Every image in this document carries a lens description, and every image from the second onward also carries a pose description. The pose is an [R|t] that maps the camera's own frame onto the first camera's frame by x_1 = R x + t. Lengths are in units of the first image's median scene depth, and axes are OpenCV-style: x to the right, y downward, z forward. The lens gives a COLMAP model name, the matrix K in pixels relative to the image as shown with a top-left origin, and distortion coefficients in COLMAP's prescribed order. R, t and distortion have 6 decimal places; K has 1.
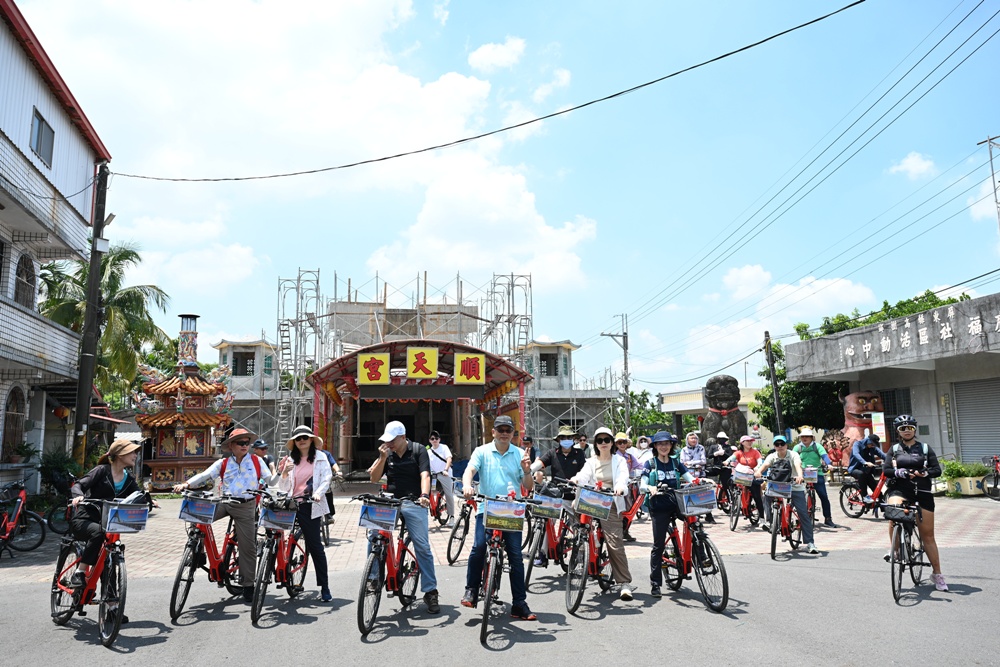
lens RADIAL K [[760.2, 0, 500.0], [0, 760.2, 333.5], [0, 0, 1]] dist [0.002542, -0.001836]
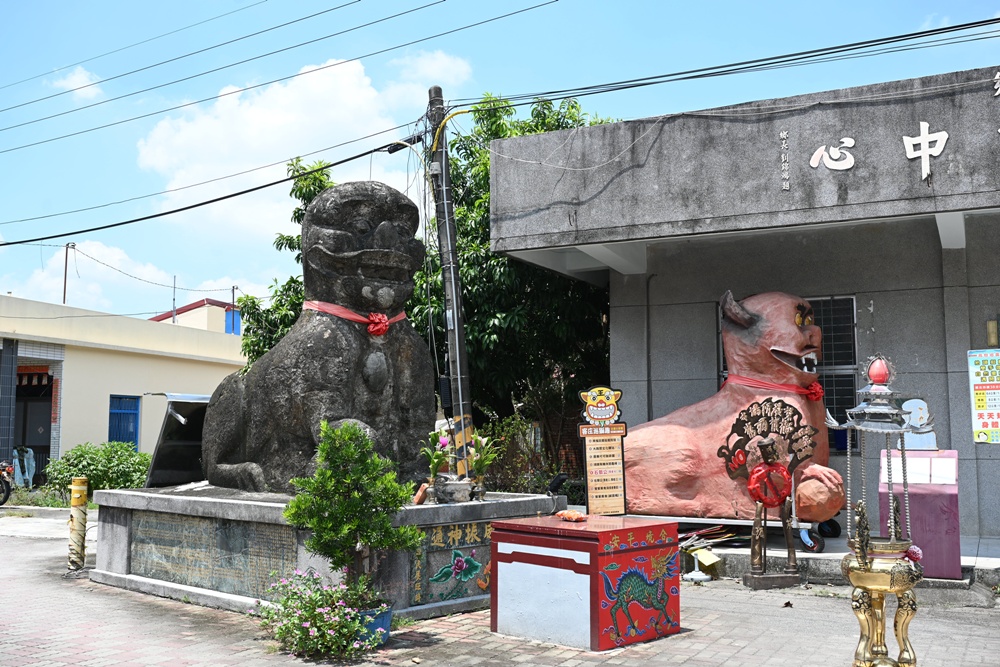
lens RADIAL K [[992.3, 0, 500.0], [0, 992.3, 333.5], [0, 0, 1]] dist [-0.002868, -0.005999]
pose [[0.587509, 0.093070, 0.803848, 0.060659], [-0.125359, 0.991840, -0.023215, 0.138064], [-0.799449, -0.087130, 0.594382, 0.962955]]
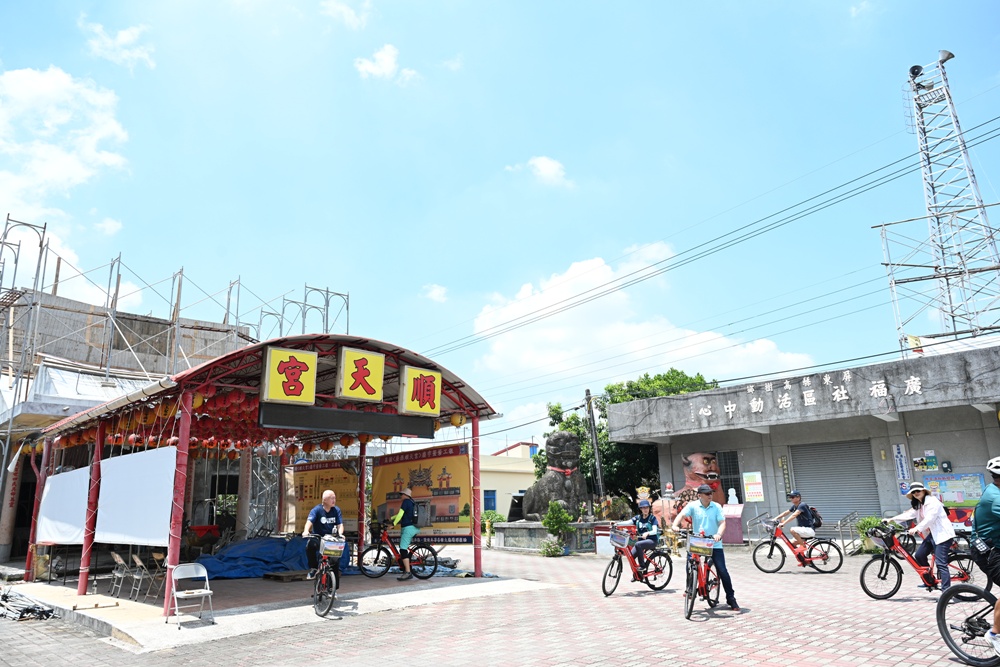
lens RADIAL K [[677.7, 0, 500.0], [0, 677.7, 333.5], [0, 0, 1]] dist [-0.005734, 0.000674]
pose [[0.813768, 0.135930, 0.565071, -0.321891], [-0.068902, 0.987972, -0.138434, 0.072372], [-0.577092, 0.073719, 0.813346, 0.466031]]
